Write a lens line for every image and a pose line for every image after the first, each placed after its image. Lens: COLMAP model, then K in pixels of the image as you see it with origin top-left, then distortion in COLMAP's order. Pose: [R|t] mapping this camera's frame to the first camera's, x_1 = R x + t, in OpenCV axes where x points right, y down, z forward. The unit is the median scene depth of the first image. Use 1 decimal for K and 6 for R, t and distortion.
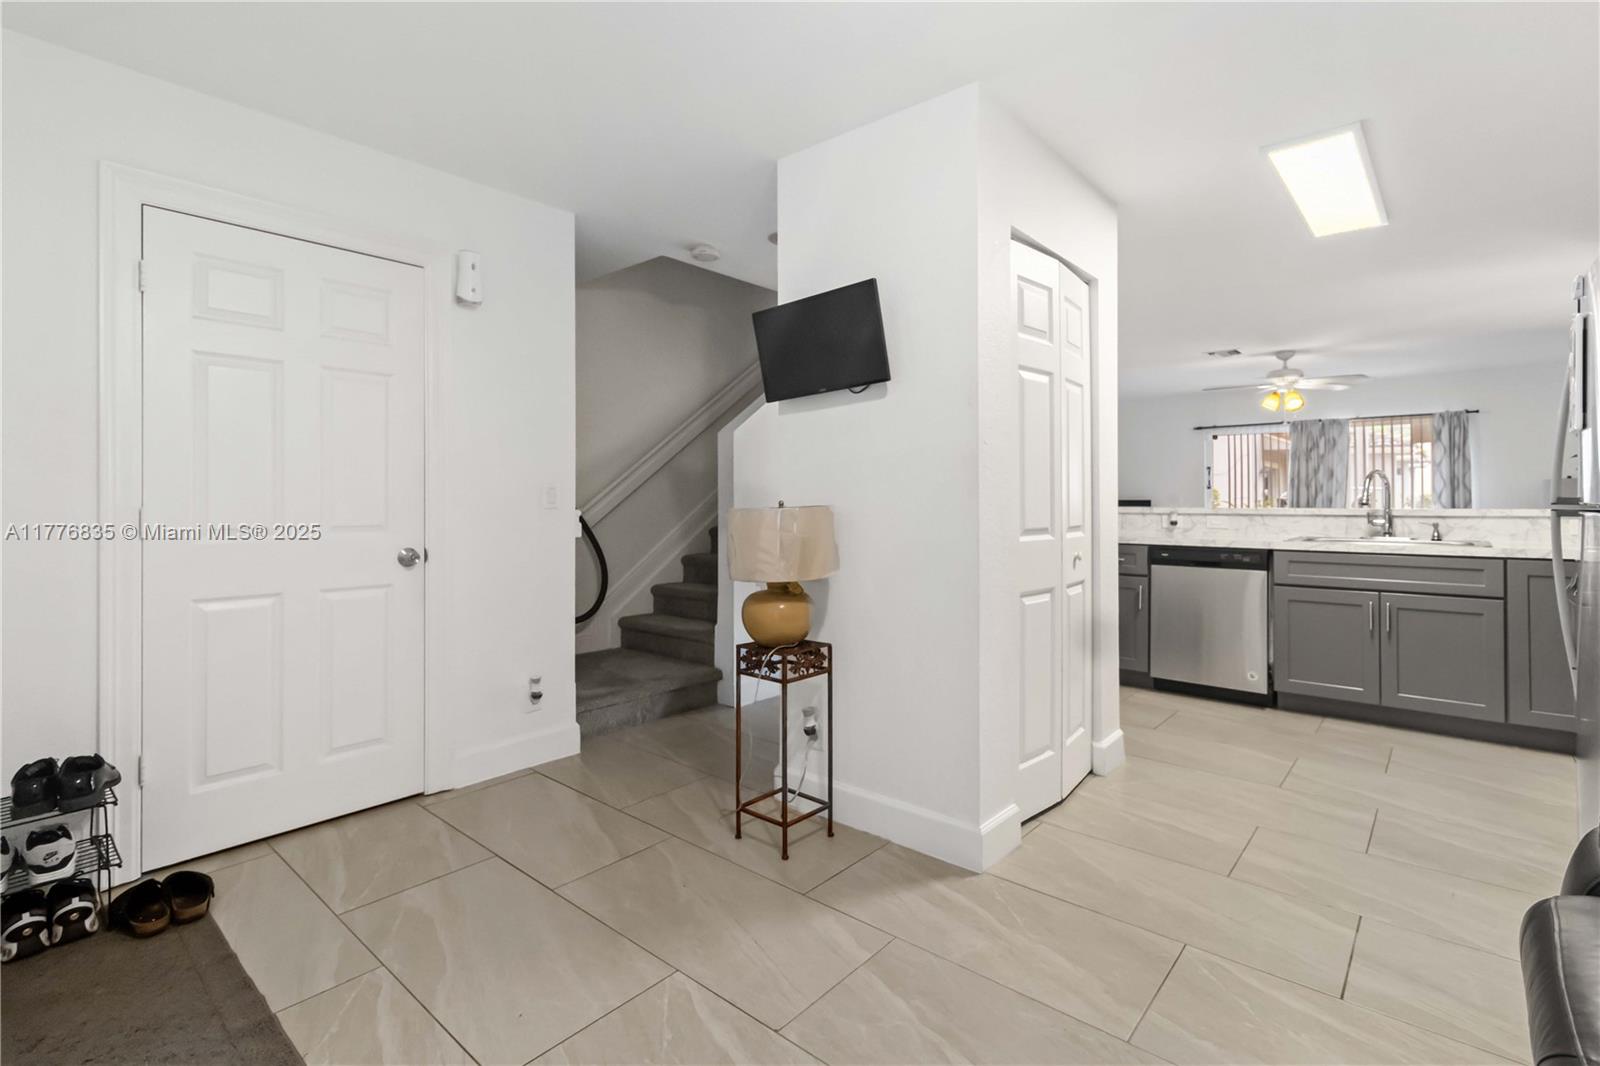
lens RADIAL K [[748.5, 0, 817.0], [0, 748.5, 496.0], [0, 0, 1]] dist [0.003524, 0.000227]
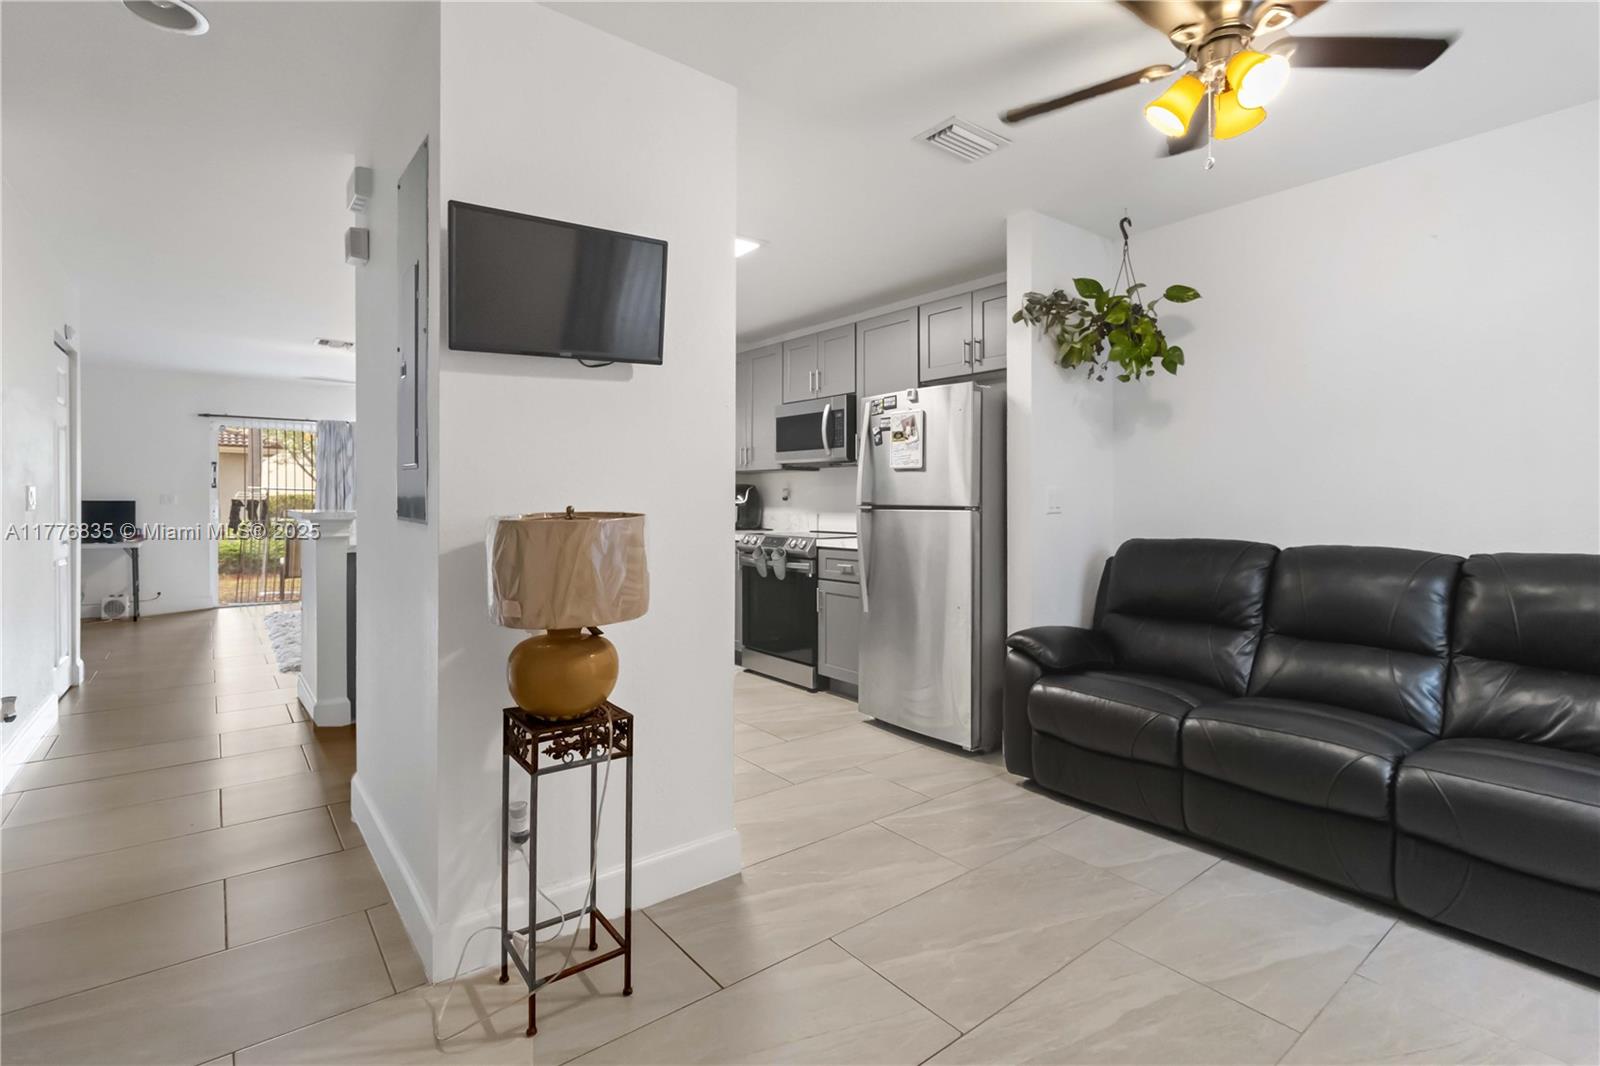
lens RADIAL K [[748.5, 0, 811.7], [0, 748.5, 508.7], [0, 0, 1]] dist [0.003524, 0.000227]
pose [[0.190776, -0.009346, 0.981589, -0.393872], [-0.007628, 0.999910, 0.011003, -0.001114], [-0.981604, -0.009587, 0.190688, 0.371086]]
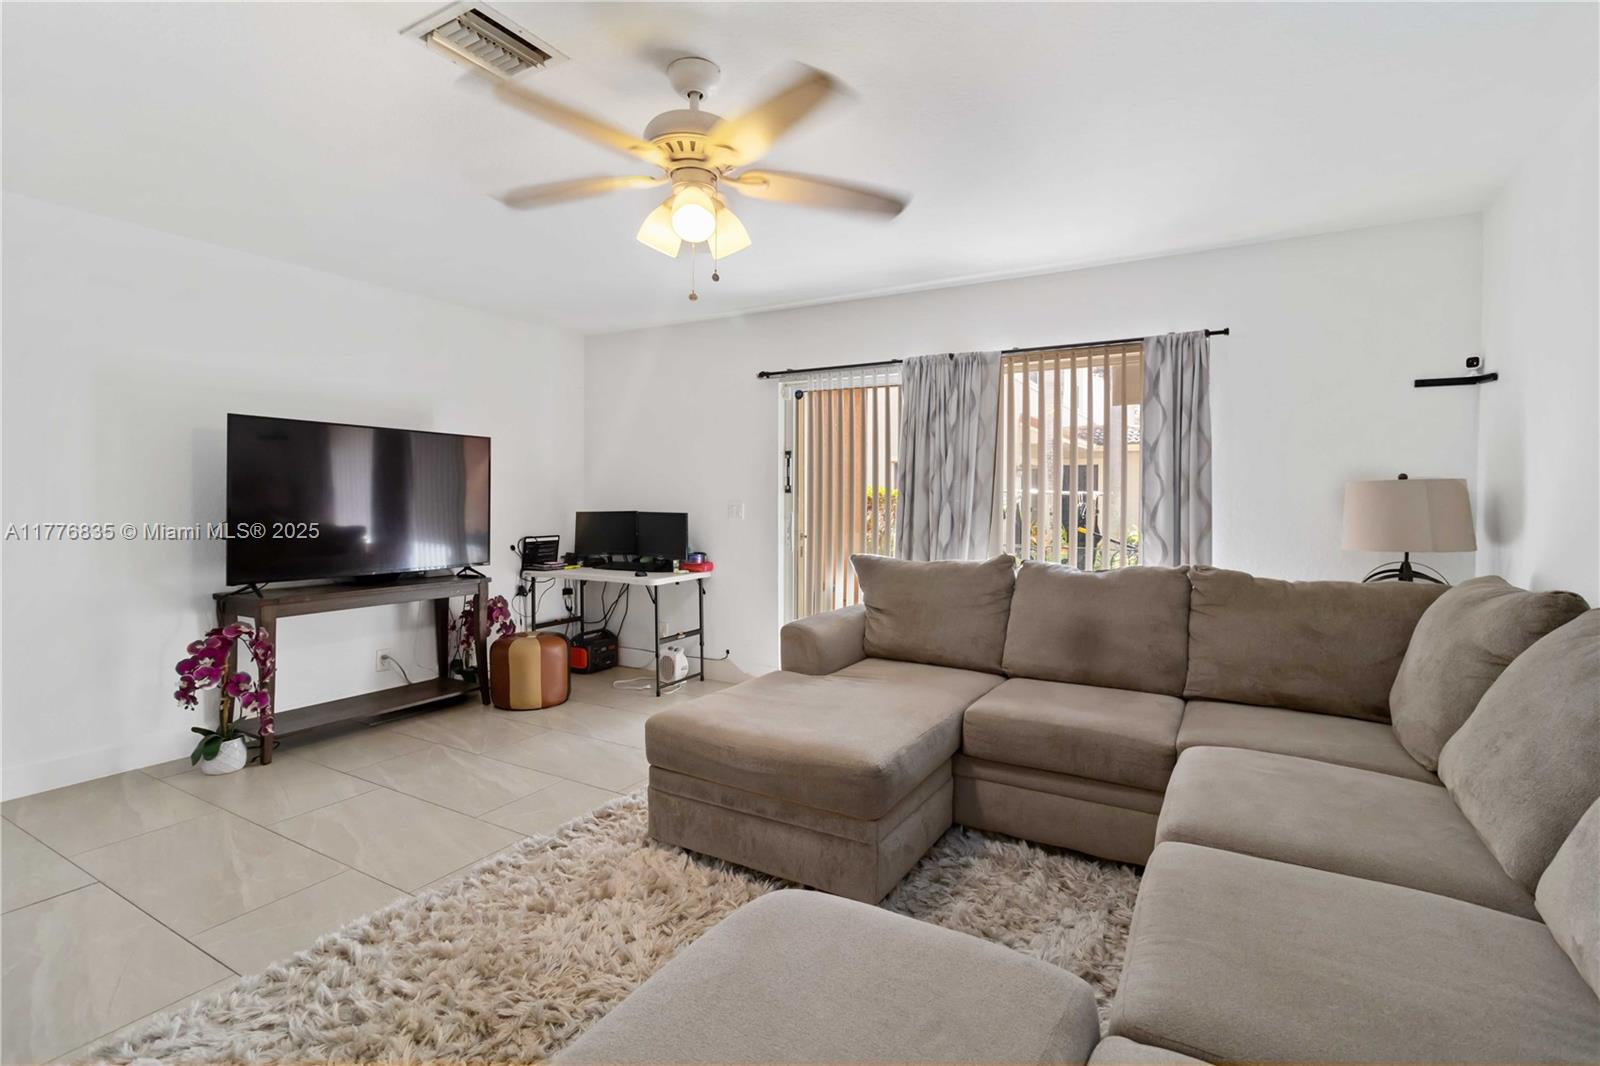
lens RADIAL K [[748.5, 0, 815.0], [0, 748.5, 498.7], [0, 0, 1]] dist [0.003524, 0.000227]
pose [[0.984103, 0.007246, 0.177451, 0.965797], [-0.009080, 0.999913, 0.009522, -0.022776], [-0.177367, -0.010981, 0.984084, 1.036730]]
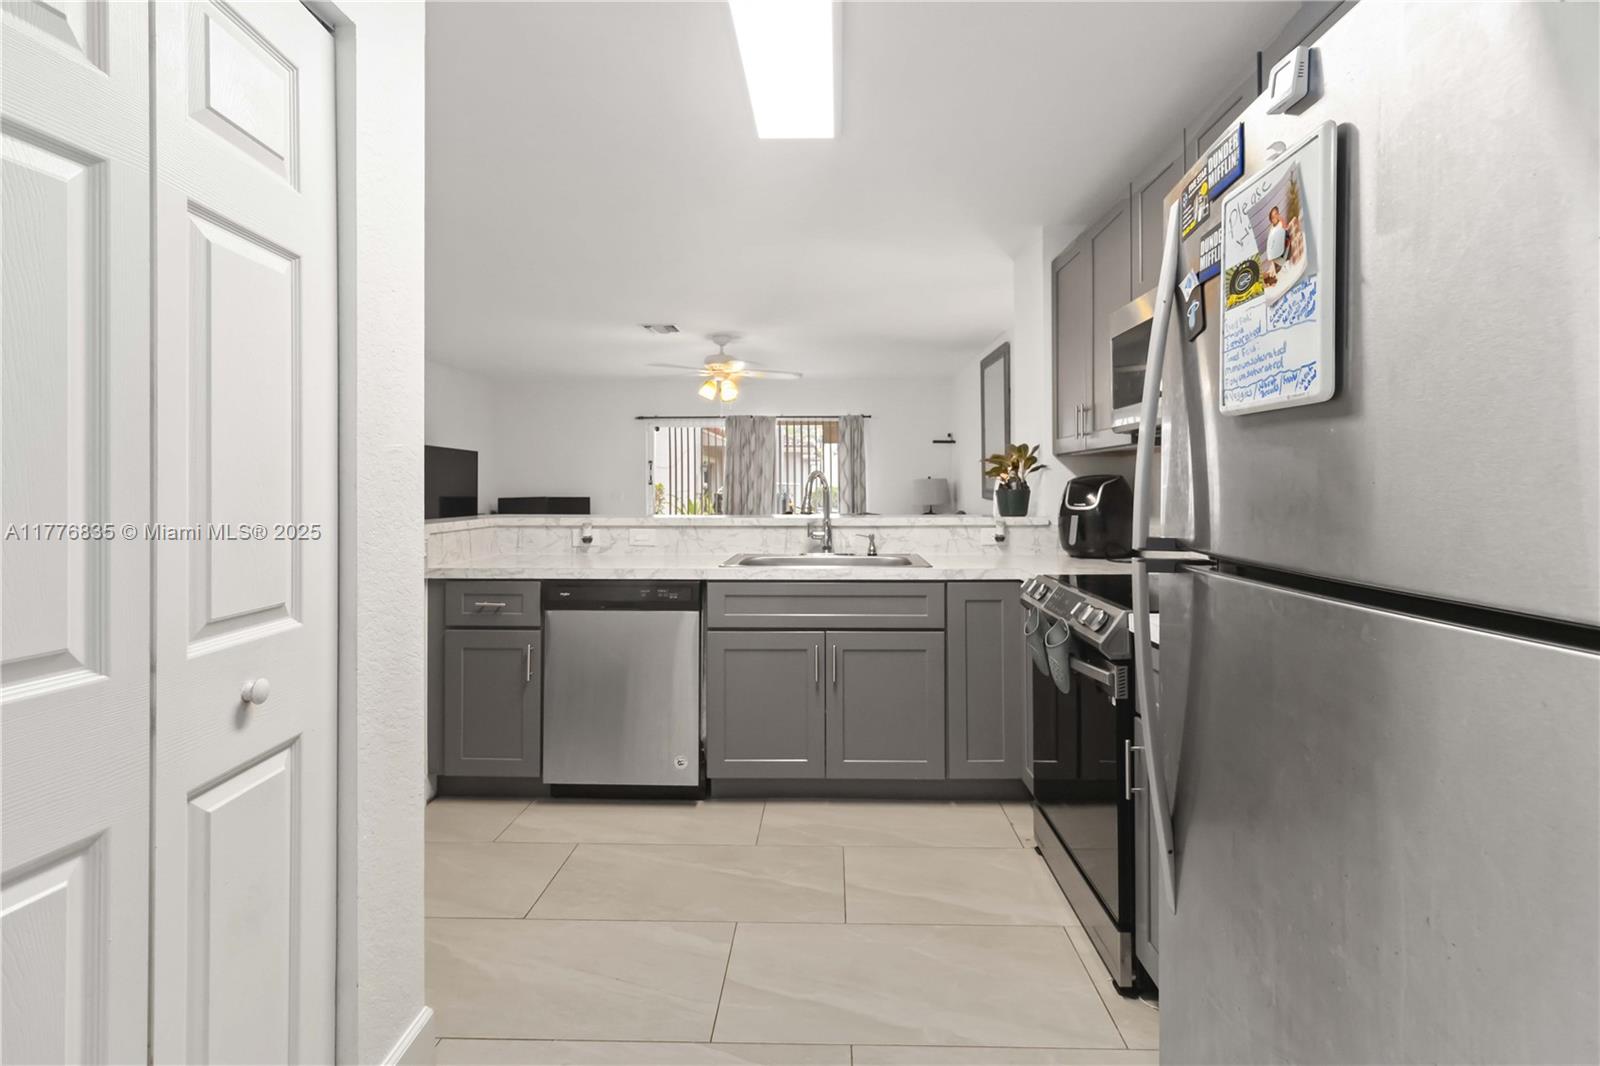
lens RADIAL K [[748.5, 0, 804.4], [0, 748.5, 487.4], [0, 0, 1]] dist [0.003524, 0.000227]
pose [[0.784279, 0.002660, 0.620403, 0.217896], [-0.004097, 0.999991, 0.000892, -0.016387], [-0.620395, -0.003241, 0.784283, 0.349343]]
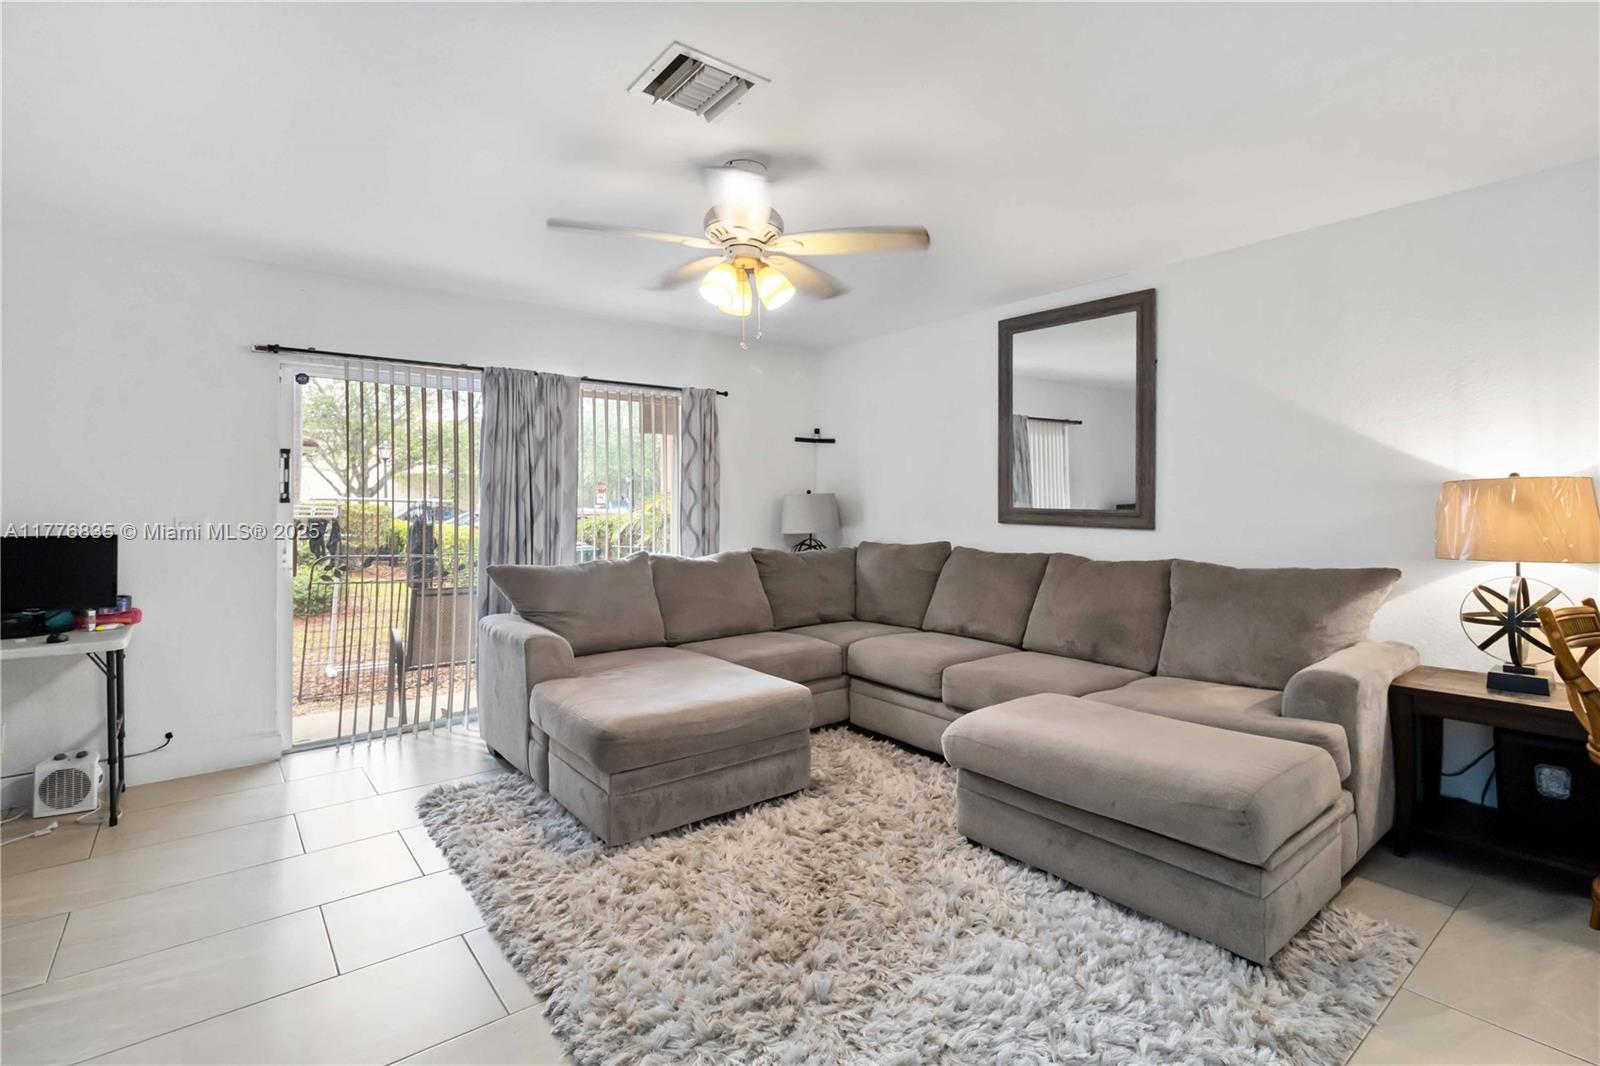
lens RADIAL K [[748.5, 0, 816.2], [0, 748.5, 498.5], [0, 0, 1]] dist [0.003524, 0.000227]
pose [[0.181346, 0.005800, 0.983402, 0.375439], [-0.002452, 0.999982, -0.005446, -0.021877], [-0.983416, -0.001424, 0.181357, 1.382033]]
